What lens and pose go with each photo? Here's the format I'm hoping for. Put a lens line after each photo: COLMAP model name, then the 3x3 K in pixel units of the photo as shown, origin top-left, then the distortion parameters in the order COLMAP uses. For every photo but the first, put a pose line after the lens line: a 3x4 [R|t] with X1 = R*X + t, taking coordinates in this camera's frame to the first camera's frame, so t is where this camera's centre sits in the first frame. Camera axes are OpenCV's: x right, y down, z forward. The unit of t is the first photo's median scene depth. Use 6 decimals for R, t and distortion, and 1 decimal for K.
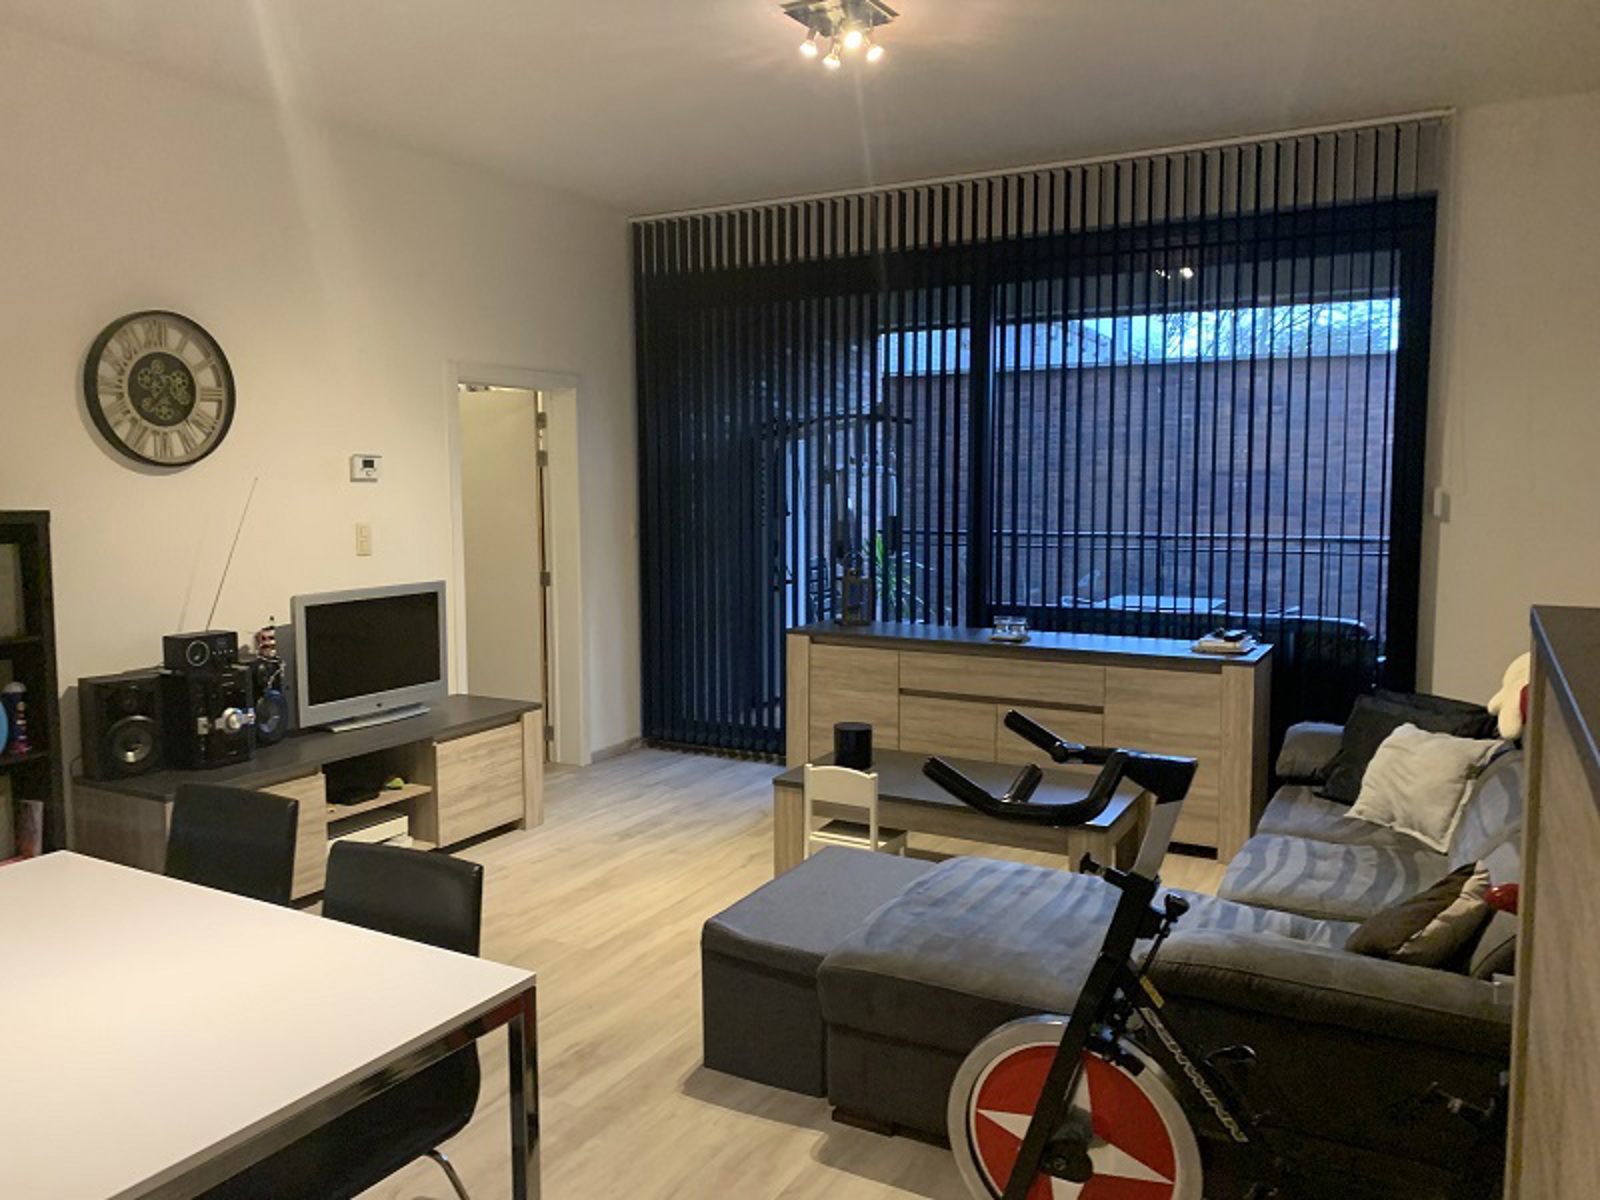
lens RADIAL K [[1225.7, 0, 801.8], [0, 1225.7, 582.8], [0, 0, 1]] dist [0.034819, -0.001271]
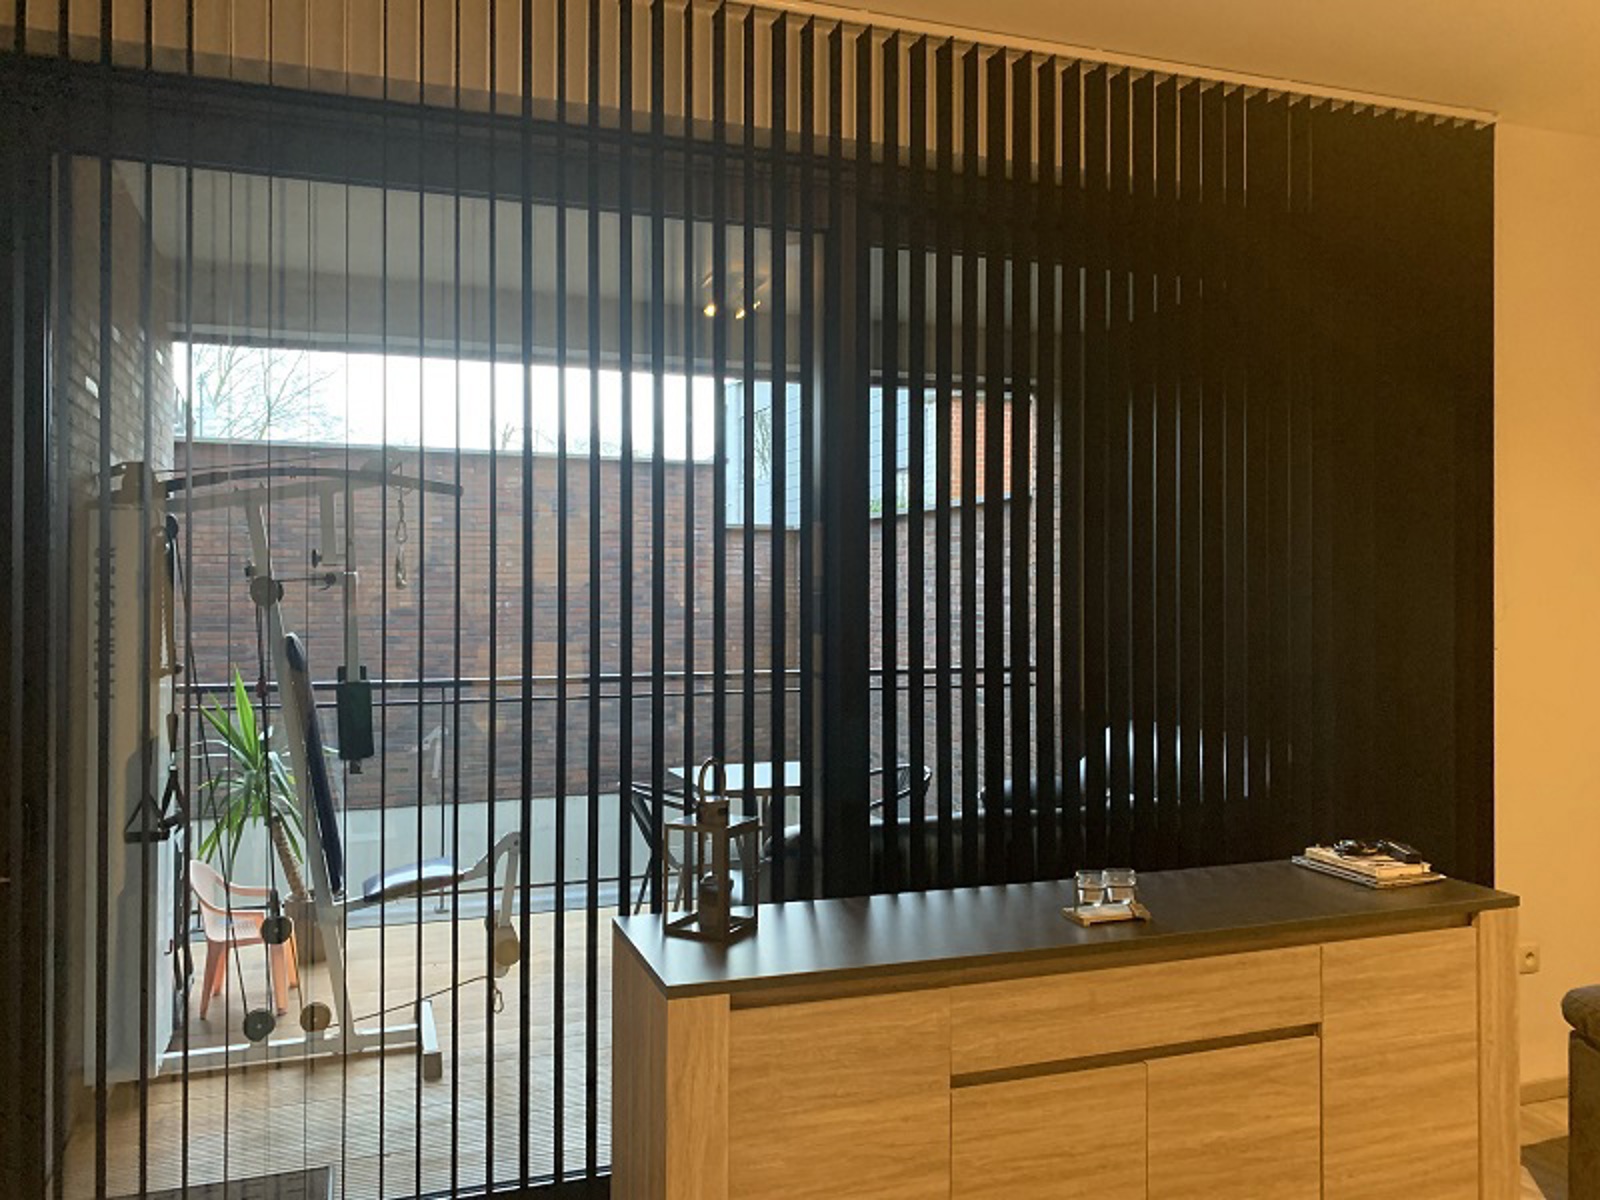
lens RADIAL K [[1209.0, 0, 800.0], [0, 1209.0, 600.0], [0, 0, 1]] dist [0.005674, -0.005731]
pose [[0.671324, 0.002085, 0.741161, -0.280701], [0.059972, 0.996564, -0.057124, -0.062092], [-0.738734, 0.082798, 0.668893, 0.754935]]
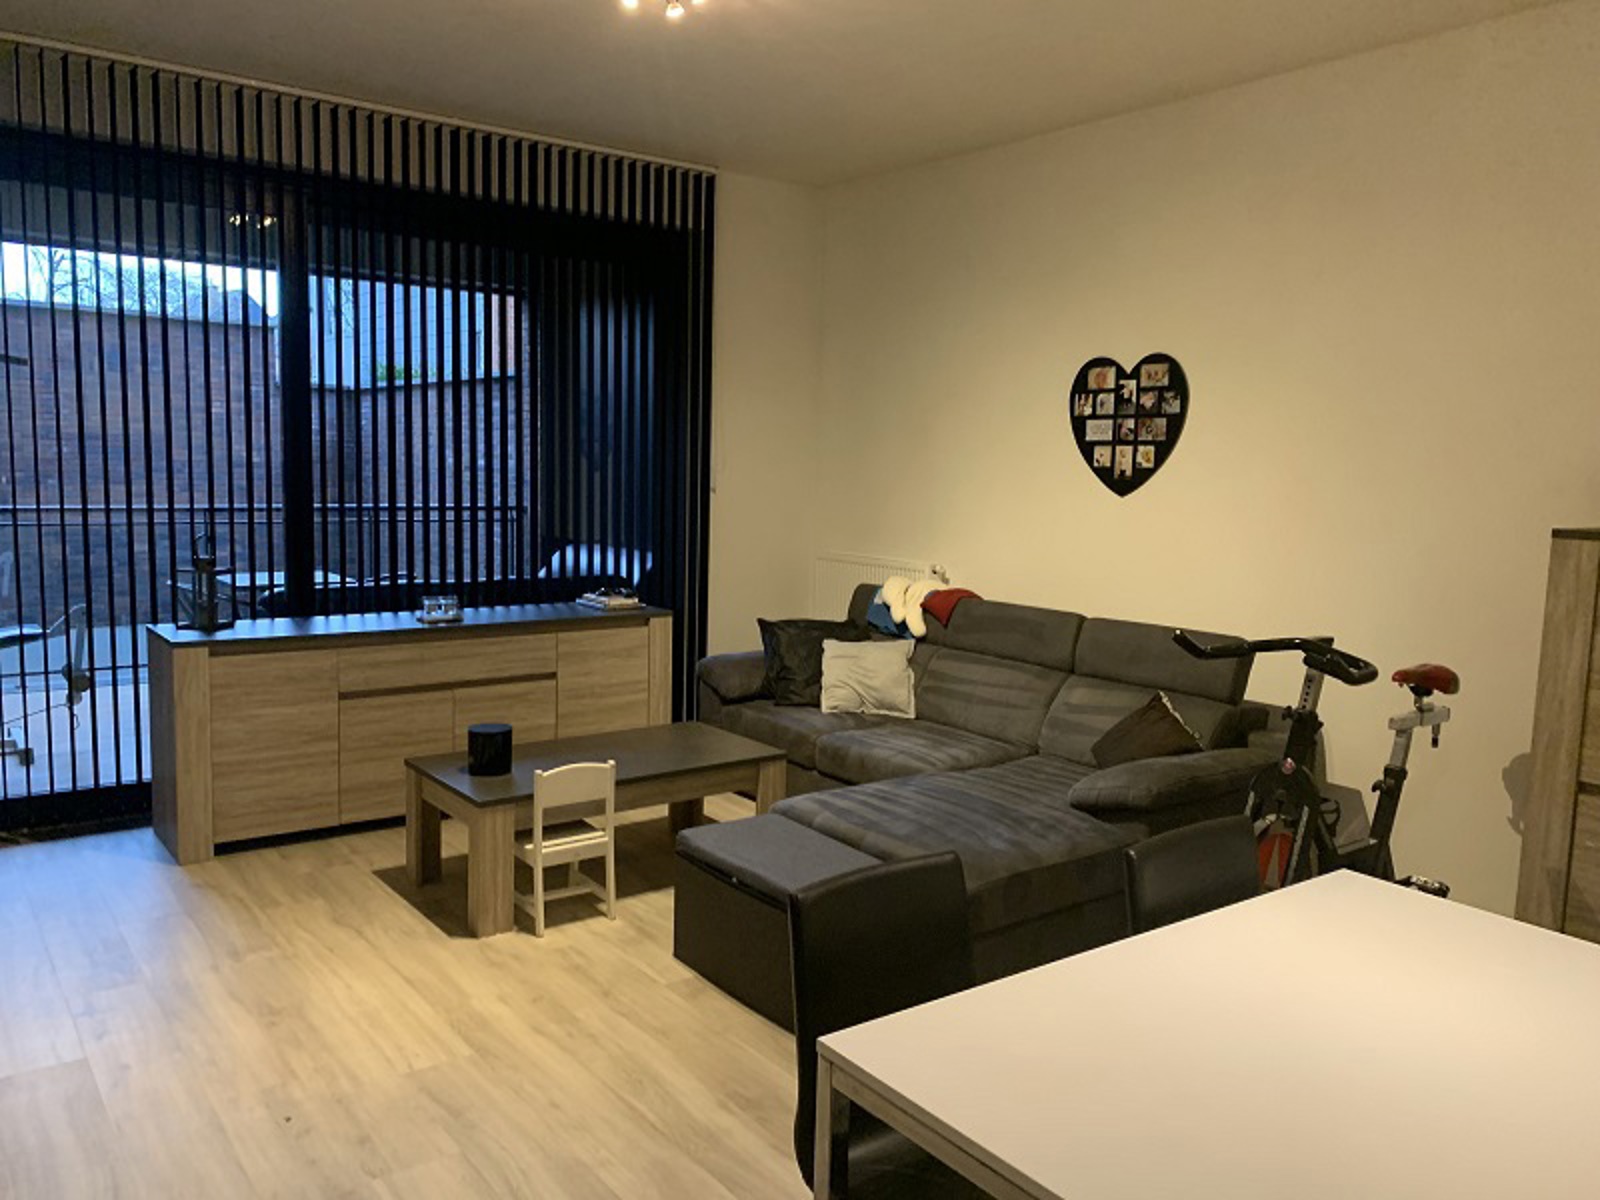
lens RADIAL K [[1209.0, 0, 800.0], [0, 1209.0, 600.0], [0, 0, 1]] dist [0.005674, -0.005731]
pose [[0.417943, -0.094763, 0.903517, -0.554010], [0.054907, 0.995362, 0.078997, -0.027621], [-0.906812, 0.016594, 0.421207, 0.359699]]
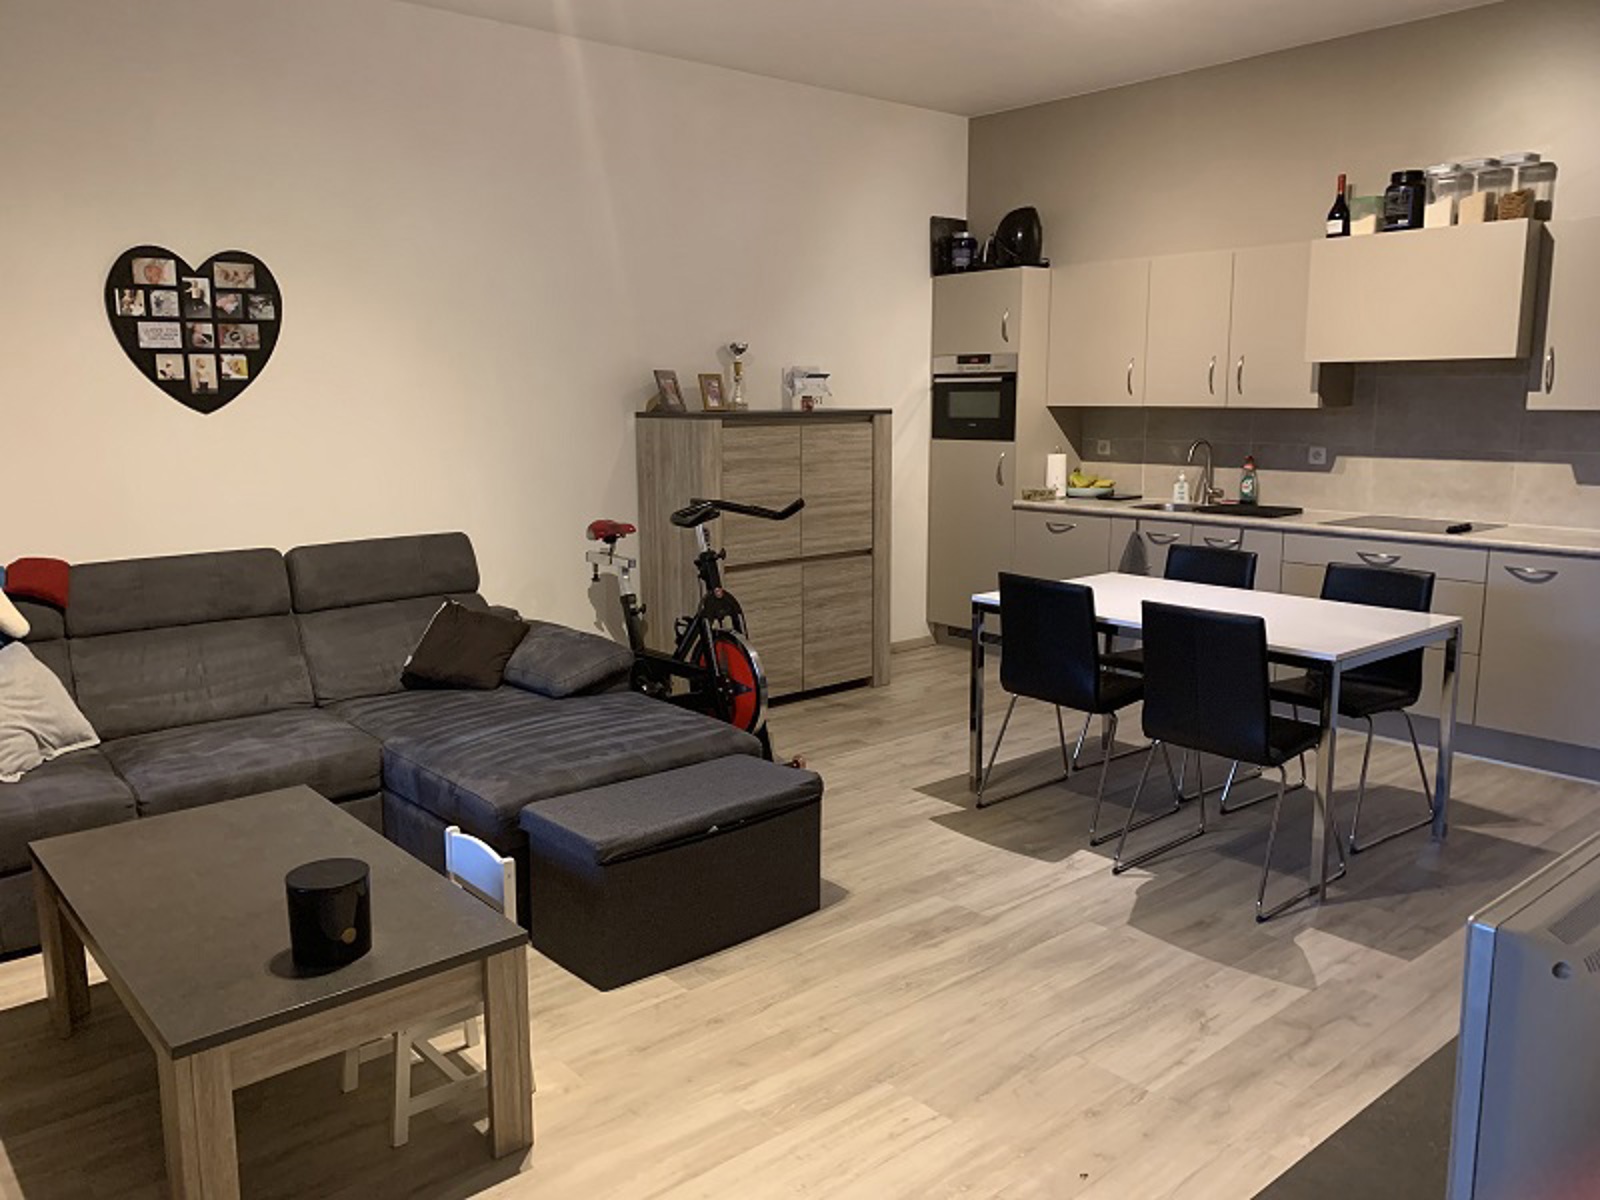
lens RADIAL K [[1179.0, 0, 798.3], [0, 1179.0, 561.3], [0, 0, 1]] dist [0.006116, 0.001249]
pose [[-0.923390, -0.052637, 0.380238, -0.260704], [0.037233, 0.973602, 0.225196, -0.088500], [-0.382054, 0.222101, -0.897054, 1.129179]]
